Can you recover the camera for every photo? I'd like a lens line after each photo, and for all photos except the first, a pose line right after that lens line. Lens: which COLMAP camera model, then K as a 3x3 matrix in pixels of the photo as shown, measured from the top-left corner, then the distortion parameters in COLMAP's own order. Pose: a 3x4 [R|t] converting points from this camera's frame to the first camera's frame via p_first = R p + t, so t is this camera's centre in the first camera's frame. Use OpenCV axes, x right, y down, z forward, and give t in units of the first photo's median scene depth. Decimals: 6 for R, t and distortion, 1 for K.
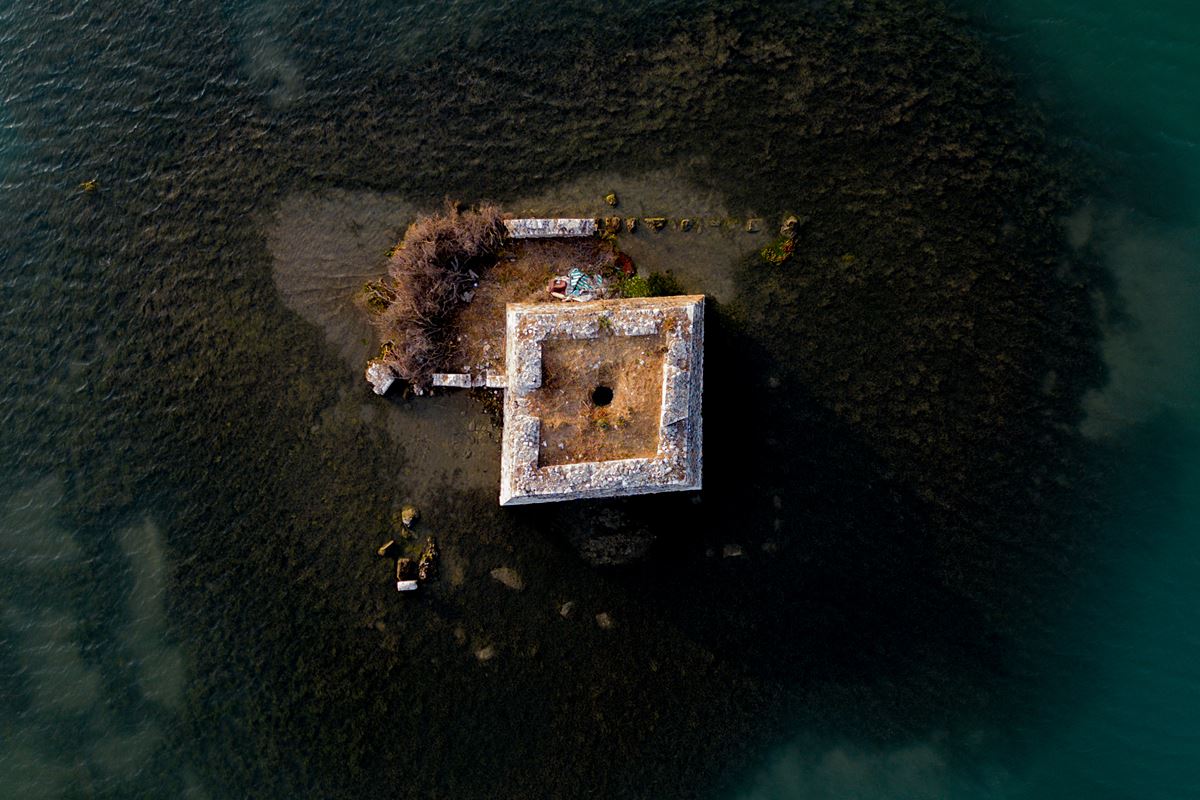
lens RADIAL K [[843.9, 0, 595.8], [0, 843.9, 419.6], [0, 0, 1]] dist [0.029745, 0.000102]
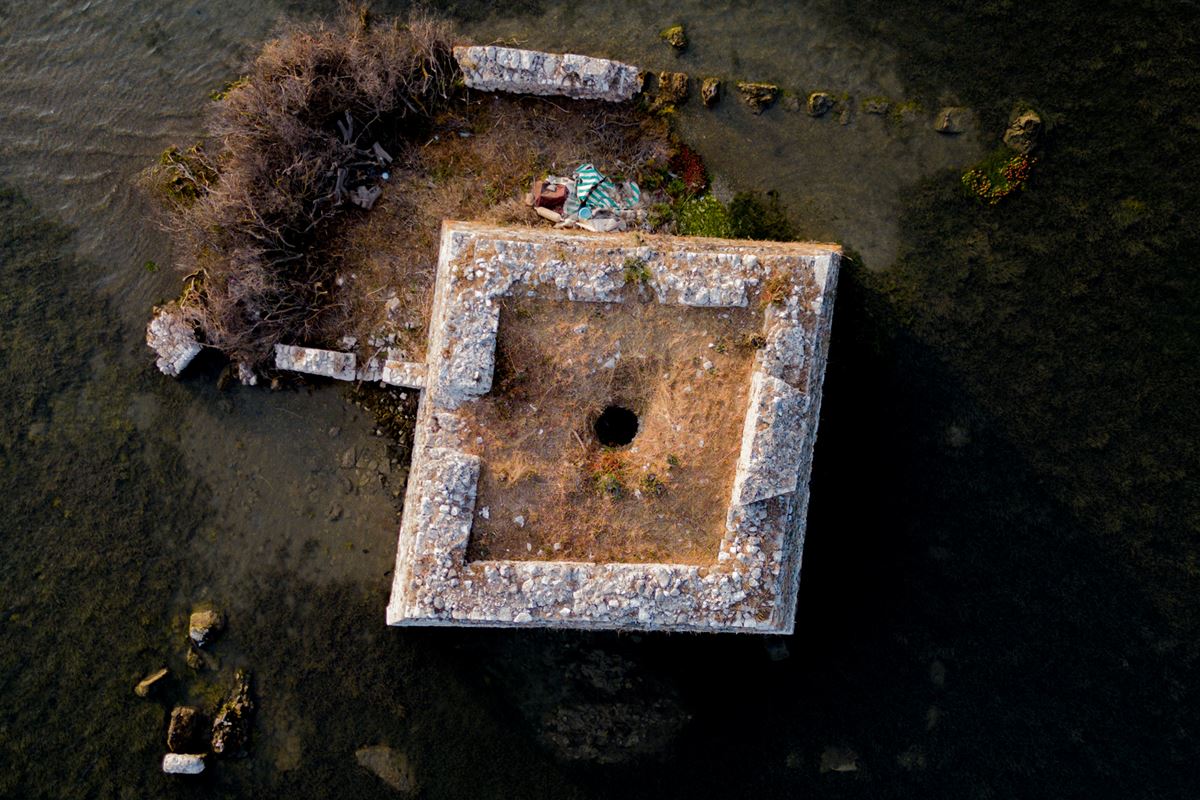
lens RADIAL K [[843.9, 0, 595.8], [0, 843.9, 419.6], [0, 0, 1]] dist [0.029745, 0.000102]
pose [[0.994205, 0.107496, -0.001020, -0.003550], [-0.107451, 0.993410, -0.039888, -0.011029], [-0.003275, 0.039767, 0.999204, 0.508886]]
